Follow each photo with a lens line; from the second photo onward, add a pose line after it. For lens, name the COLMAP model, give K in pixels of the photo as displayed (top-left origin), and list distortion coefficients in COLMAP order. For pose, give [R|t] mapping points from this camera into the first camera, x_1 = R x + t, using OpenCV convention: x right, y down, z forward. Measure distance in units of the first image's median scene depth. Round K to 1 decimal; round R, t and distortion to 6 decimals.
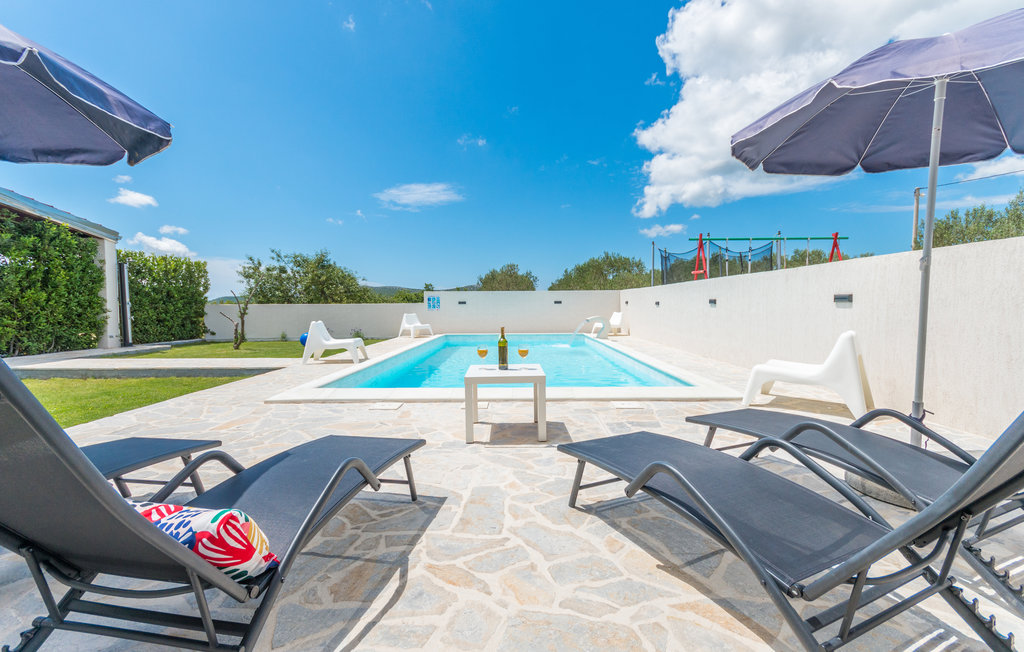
lens RADIAL K [[449.3, 0, 512.0], [0, 449.3, 326.0], [0, 0, 1]] dist [0.001732, 0.000318]
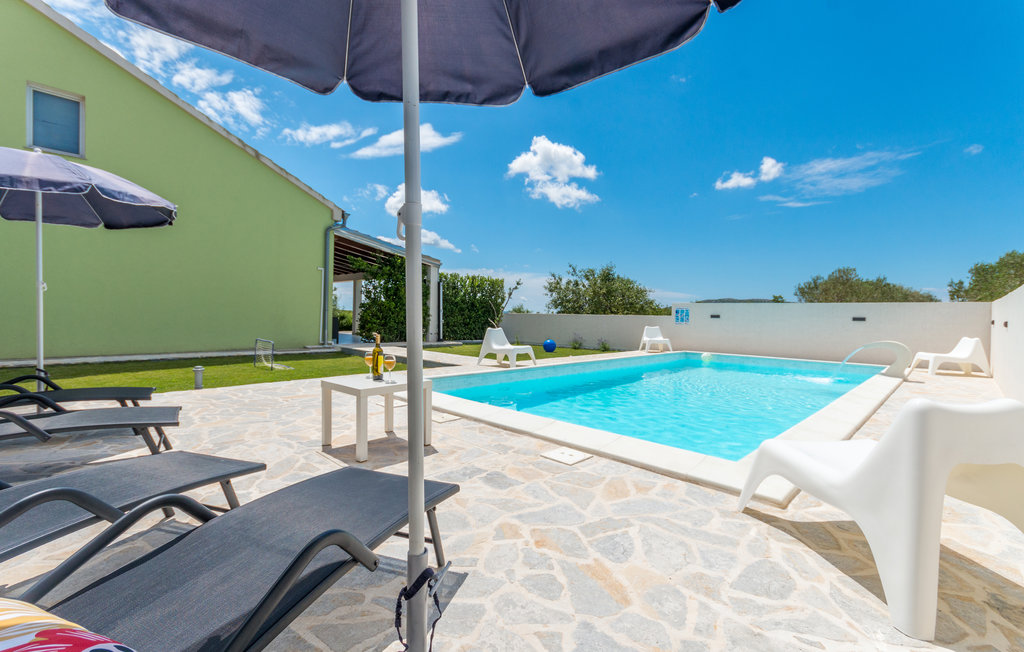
lens RADIAL K [[449.3, 0, 512.0], [0, 449.3, 326.0], [0, 0, 1]] dist [0.001732, 0.000318]
pose [[0.708754, 0.038613, -0.704398, 0.172594], [-0.058571, 0.998274, -0.004210, -0.006145], [0.703020, 0.044241, 0.709792, 0.104742]]
